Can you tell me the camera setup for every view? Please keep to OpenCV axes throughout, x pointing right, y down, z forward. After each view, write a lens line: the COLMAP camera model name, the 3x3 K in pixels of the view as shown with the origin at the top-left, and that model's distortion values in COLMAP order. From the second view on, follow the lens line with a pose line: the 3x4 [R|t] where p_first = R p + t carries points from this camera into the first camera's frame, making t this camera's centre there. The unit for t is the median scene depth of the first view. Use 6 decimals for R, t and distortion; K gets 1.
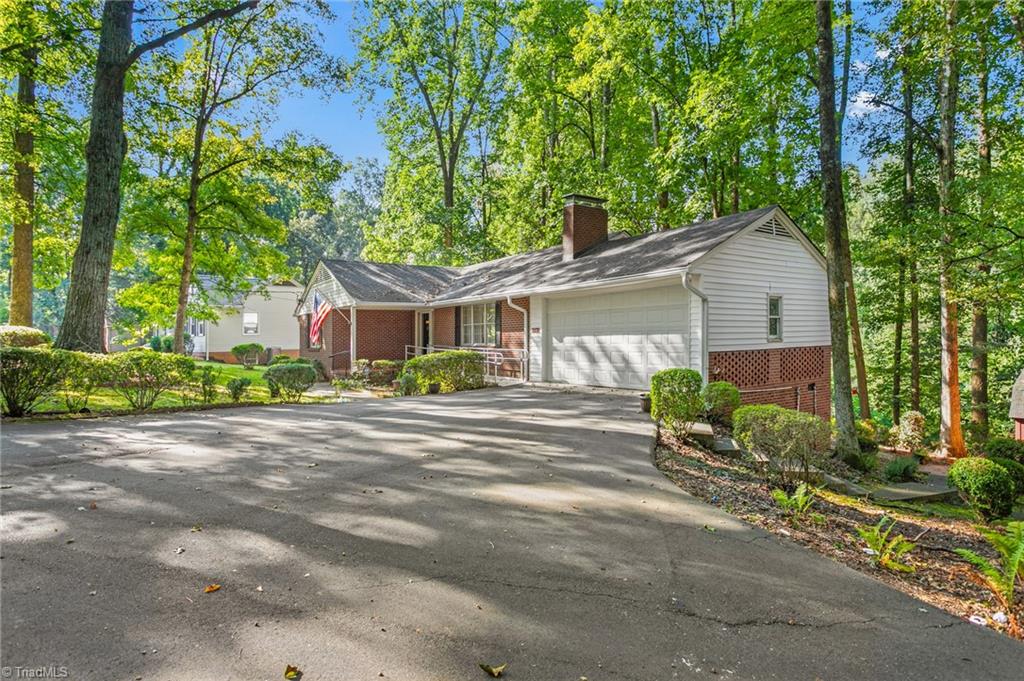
lens RADIAL K [[514.2, 0, 504.3], [0, 514.2, 351.6], [0, 0, 1]] dist [-0.001726, 0.000350]
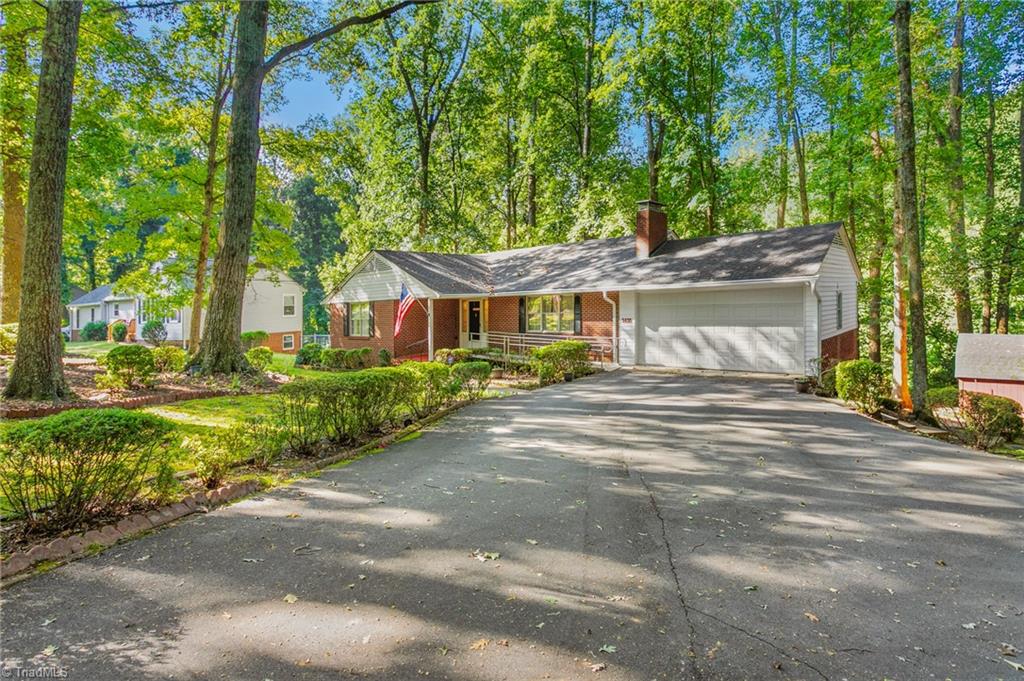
lens RADIAL K [[494.7, 0, 522.3], [0, 494.7, 332.1], [0, 0, 1]] dist [-0.002307, 0.004620]
pose [[0.979210, -0.027025, 0.201040, -0.388339], [0.023176, 0.999501, 0.021475, -0.045003], [-0.201520, -0.016369, 0.979348, -0.033946]]
